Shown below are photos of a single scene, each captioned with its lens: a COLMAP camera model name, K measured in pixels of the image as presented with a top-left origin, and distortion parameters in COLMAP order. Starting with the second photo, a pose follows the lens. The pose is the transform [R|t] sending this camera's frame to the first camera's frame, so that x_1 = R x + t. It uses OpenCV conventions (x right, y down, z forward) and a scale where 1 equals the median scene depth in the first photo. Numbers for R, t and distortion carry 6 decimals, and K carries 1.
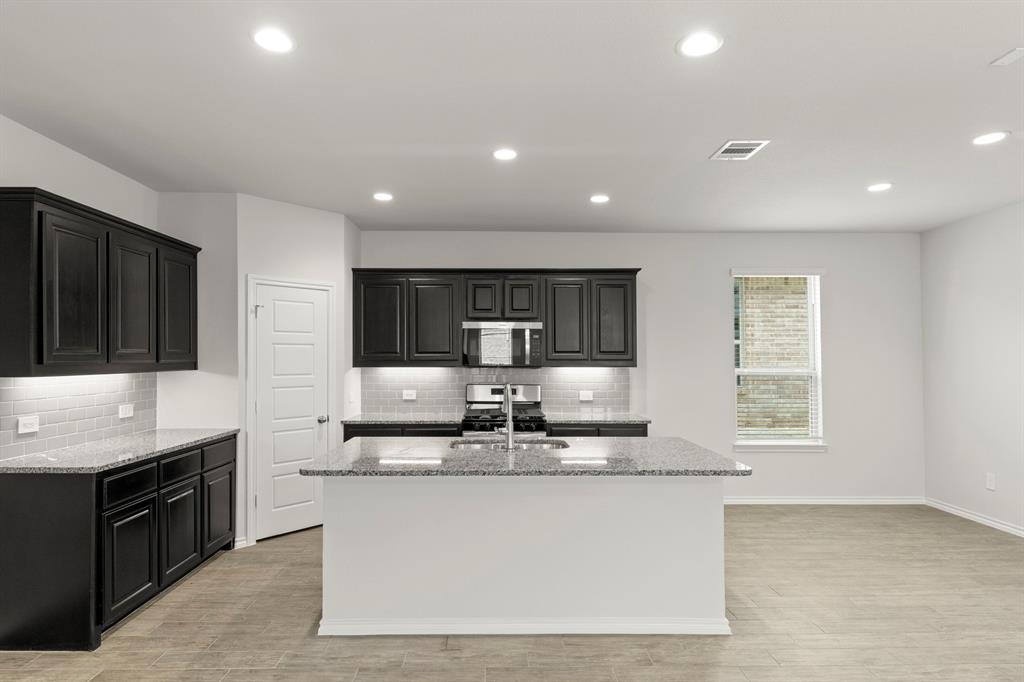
lens RADIAL K [[551.6, 0, 506.4], [0, 551.6, 339.8], [0, 0, 1]] dist [0.005381, -0.007492]
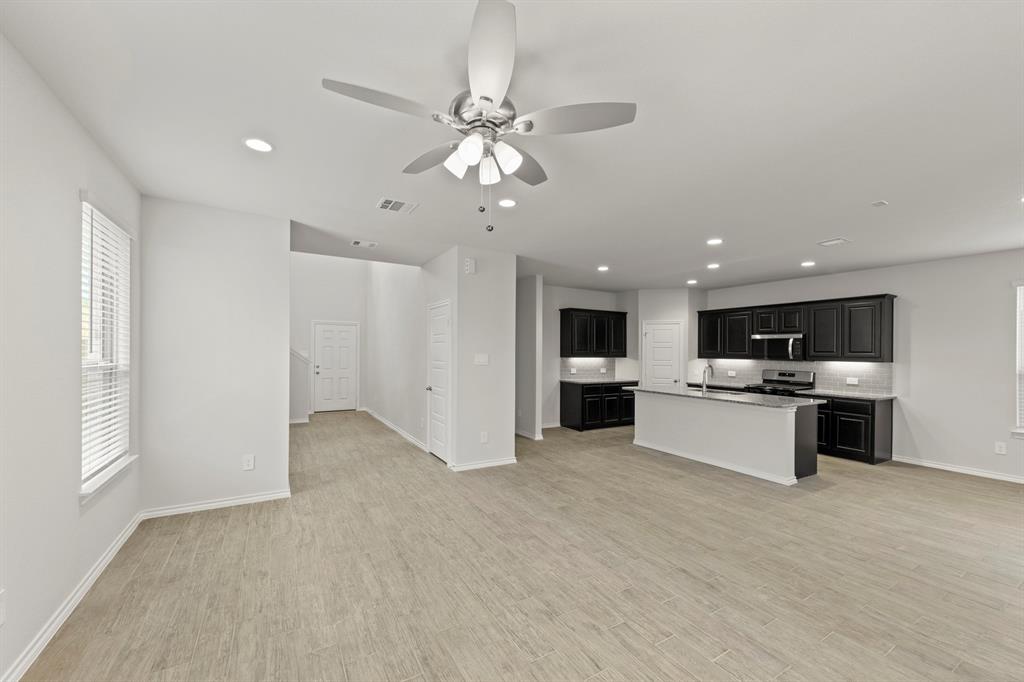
lens RADIAL K [[389.3, 0, 491.6], [0, 389.3, 342.2], [0, 0, 1]] dist [0.000038, -0.000681]
pose [[0.457516, -0.016049, -0.889057, 0.822369], [0.017407, 0.999807, -0.009090, -0.014905], [0.889031, -0.011317, 0.457707, -0.456669]]
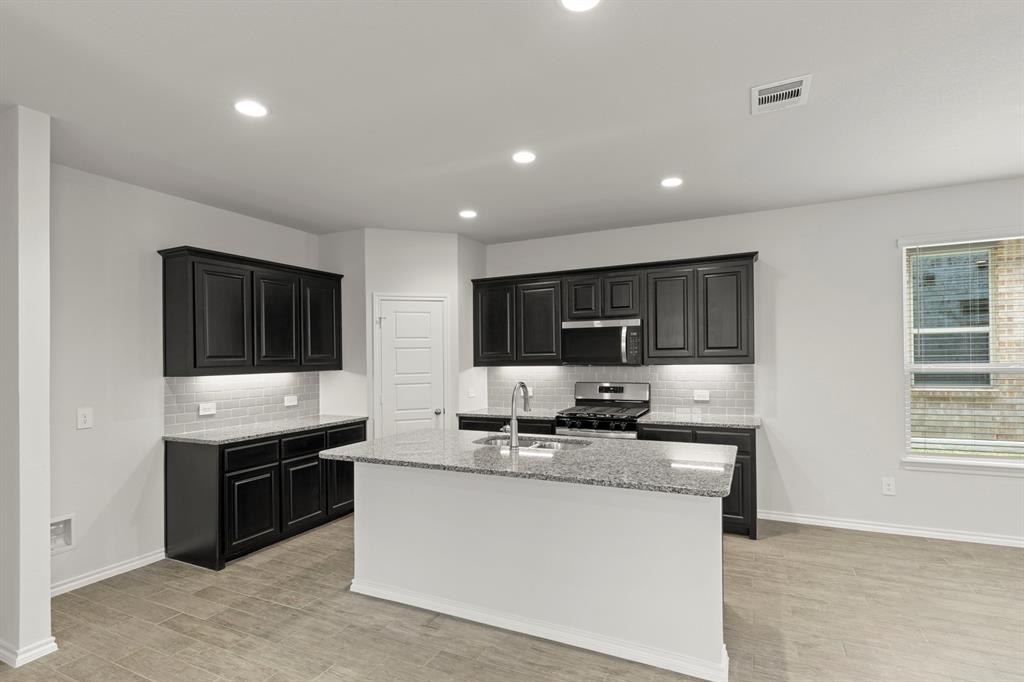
lens RADIAL K [[509.8, 0, 513.6], [0, 509.8, 350.2], [0, 0, 1]] dist [0.002172, -0.001482]
pose [[0.891131, -0.021913, -0.453216, 0.326843], [0.031478, 0.999412, 0.013572, 0.004610], [0.452652, -0.026361, 0.891297, 0.121831]]
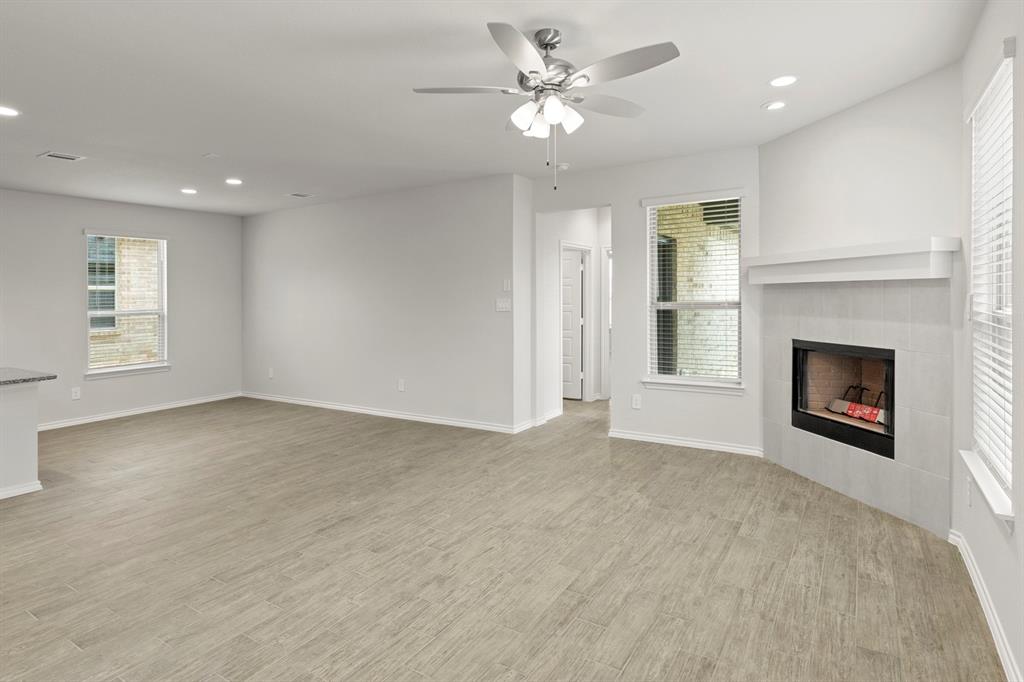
lens RADIAL K [[538.7, 0, 534.9], [0, 538.7, 286.1], [0, 0, 1]] dist [0.006908, -0.000525]
pose [[0.539973, 0.003508, 0.841675, -0.072420], [-0.011224, 0.999932, 0.003033, -0.023212], [-0.841607, -0.011084, 0.539976, -0.603075]]
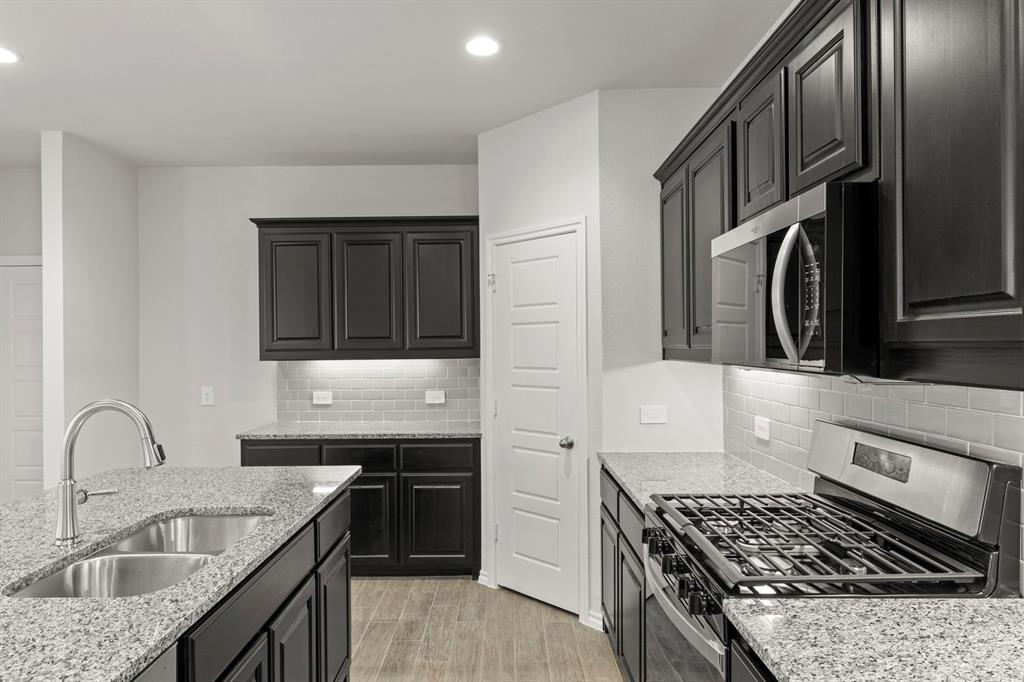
lens RADIAL K [[609.4, 0, 514.3], [0, 609.4, 344.3], [0, 0, 1]] dist [-0.002141, -0.001038]
pose [[-0.030678, -0.001595, -0.999528, 0.380789], [0.042155, 0.999107, -0.002888, 0.037029], [0.998640, -0.042224, -0.030584, 1.056077]]
